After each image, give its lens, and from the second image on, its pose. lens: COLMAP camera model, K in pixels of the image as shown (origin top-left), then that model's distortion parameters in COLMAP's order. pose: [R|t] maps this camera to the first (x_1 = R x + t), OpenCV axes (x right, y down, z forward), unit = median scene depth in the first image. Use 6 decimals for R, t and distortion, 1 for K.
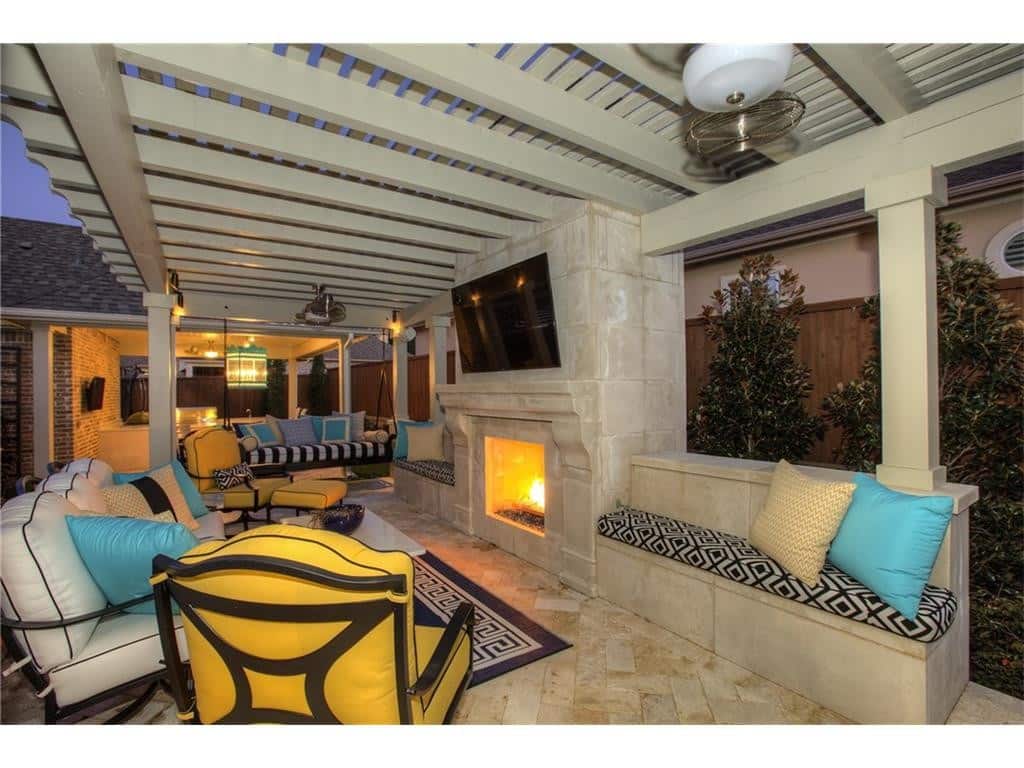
lens RADIAL K [[463.2, 0, 506.1], [0, 463.2, 383.4], [0, 0, 1]] dist [-0.002519, -0.001589]
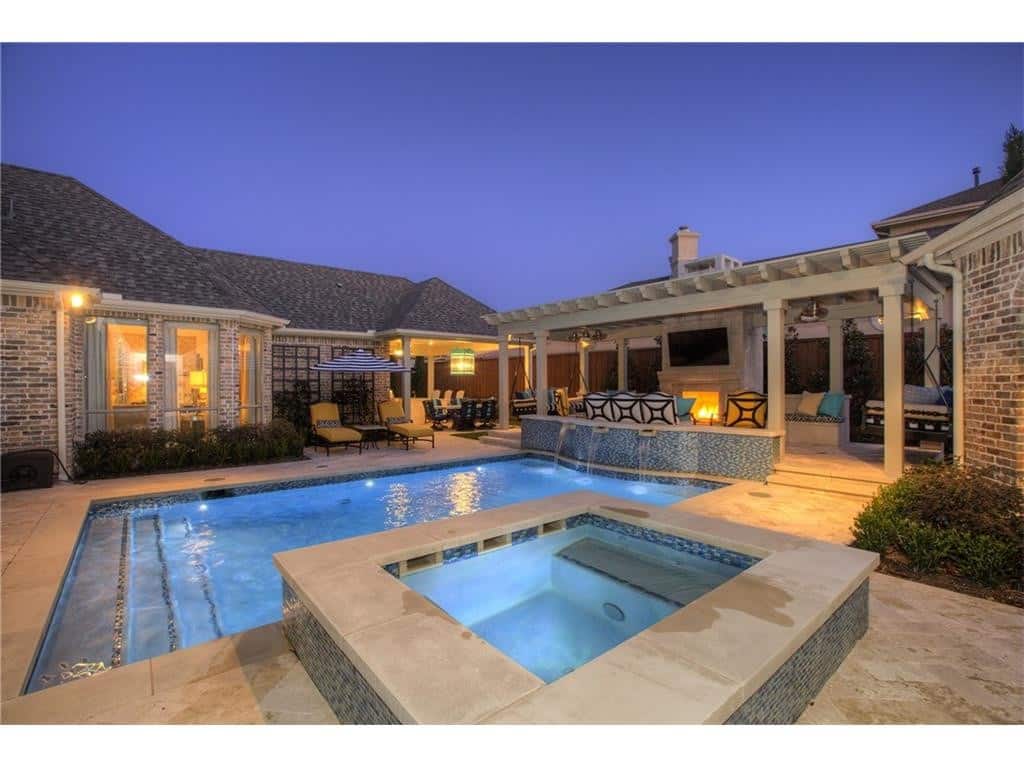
lens RADIAL K [[463.2, 0, 513.9], [0, 463.2, 385.1], [0, 0, 1]] dist [-0.002519, -0.001589]
pose [[0.994967, 0.007571, 0.099914, -0.688384], [-0.008841, 0.999886, 0.012273, 0.031591], [-0.099809, -0.013095, 0.994920, -0.808114]]
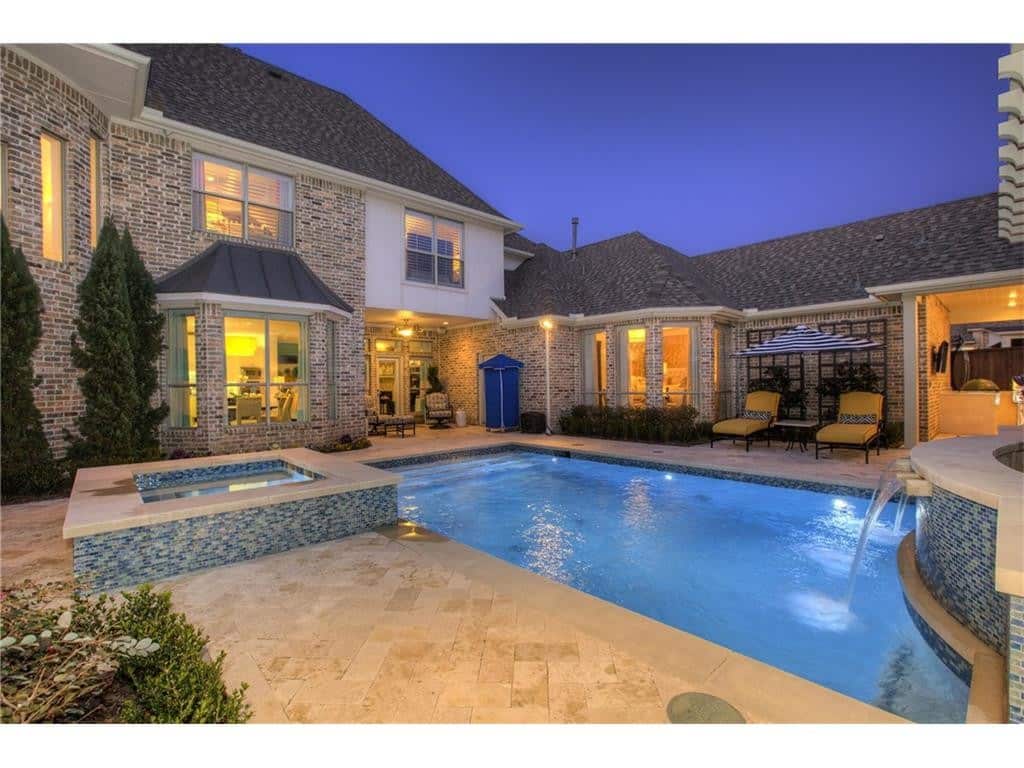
lens RADIAL K [[463.2, 0, 506.0], [0, 463.2, 385.1], [0, 0, 1]] dist [-0.002519, -0.001589]
pose [[0.167321, 0.010669, -0.985845, 0.002422], [0.023567, 0.999612, 0.014818, 0.056256], [0.985621, -0.025713, 0.167005, -0.218545]]
